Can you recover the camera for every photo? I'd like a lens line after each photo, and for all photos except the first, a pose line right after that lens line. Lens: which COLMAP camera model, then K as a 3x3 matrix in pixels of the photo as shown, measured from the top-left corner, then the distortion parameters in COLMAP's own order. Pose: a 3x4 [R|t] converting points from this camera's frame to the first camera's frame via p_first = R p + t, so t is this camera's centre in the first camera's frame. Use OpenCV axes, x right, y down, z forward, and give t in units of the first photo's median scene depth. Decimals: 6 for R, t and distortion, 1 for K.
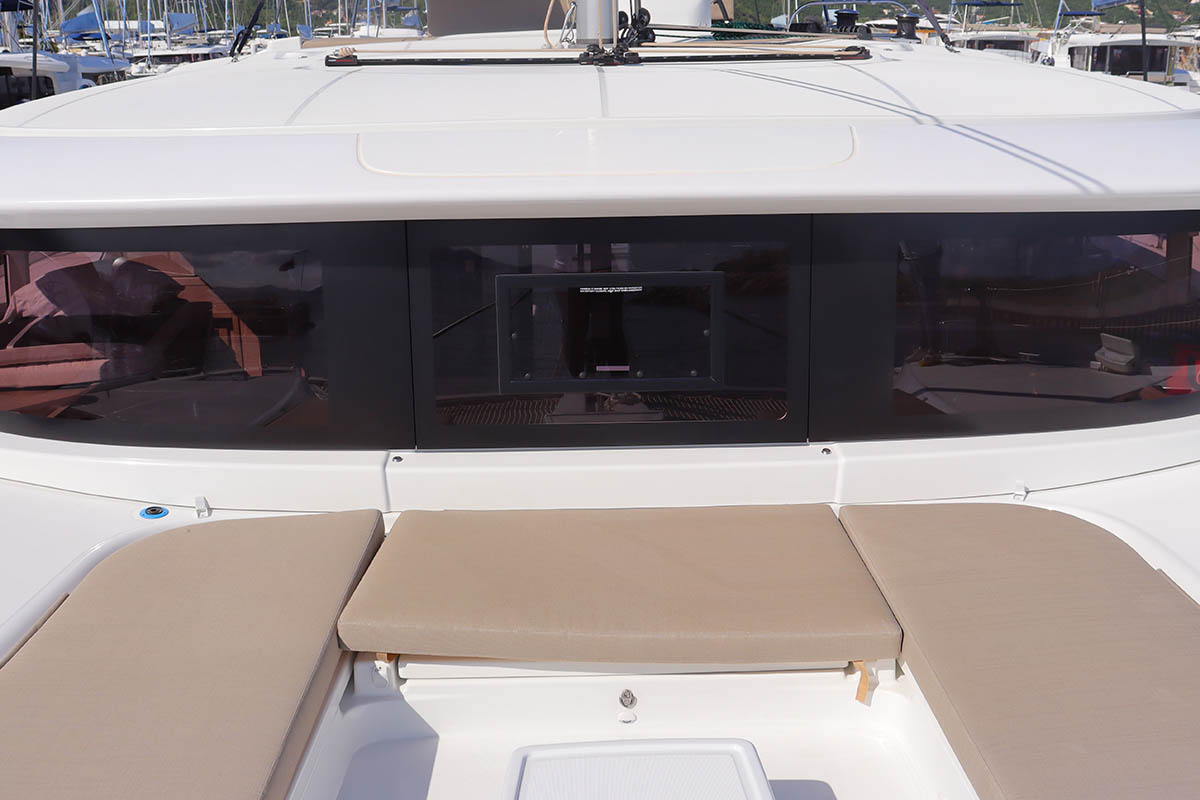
lens RADIAL K [[1157.2, 0, 600.0], [0, 1157.2, 400.0], [0, 0, 1]] dist [-0.166056, 0.009704]
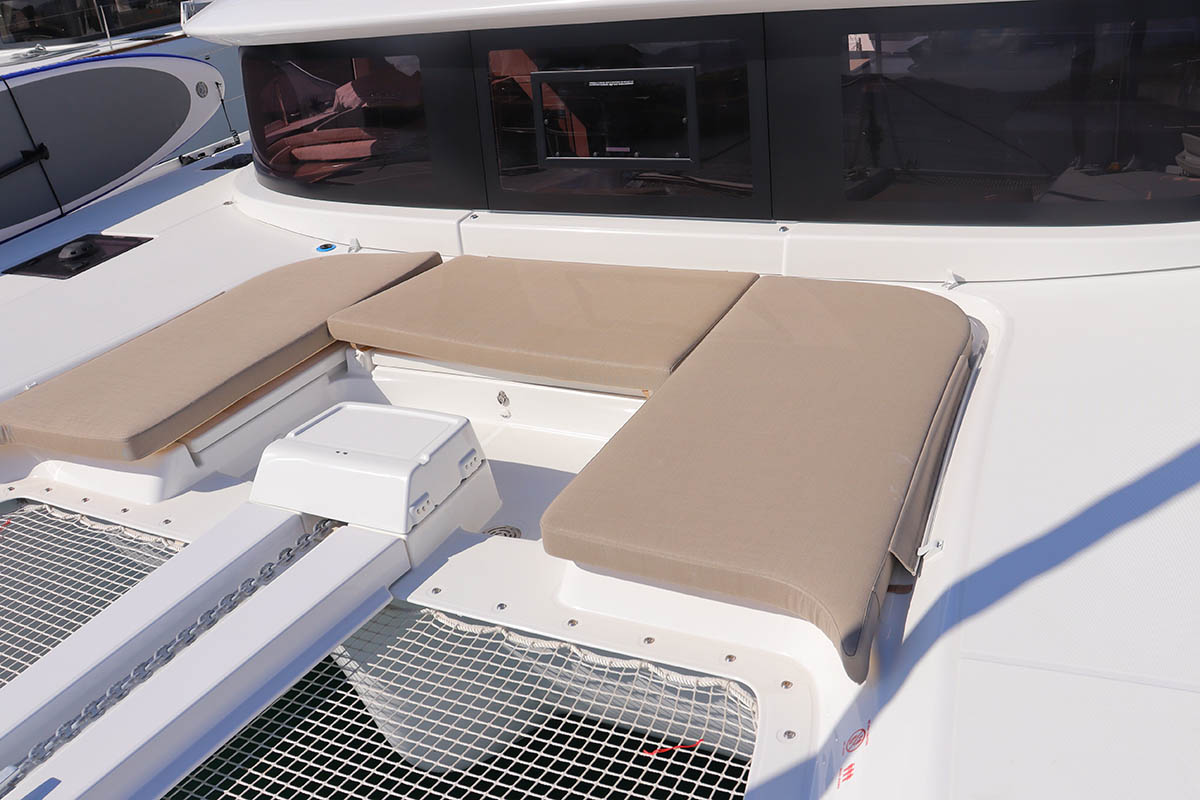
lens RADIAL K [[1157.2, 0, 600.0], [0, 1157.2, 400.0], [0, 0, 1]] dist [-0.166056, 0.009704]
pose [[0.852638, 0.128921, -0.506348, 0.640277], [-0.040341, 0.982432, 0.182206, 0.012051], [0.520943, -0.134929, 0.842860, -0.054649]]
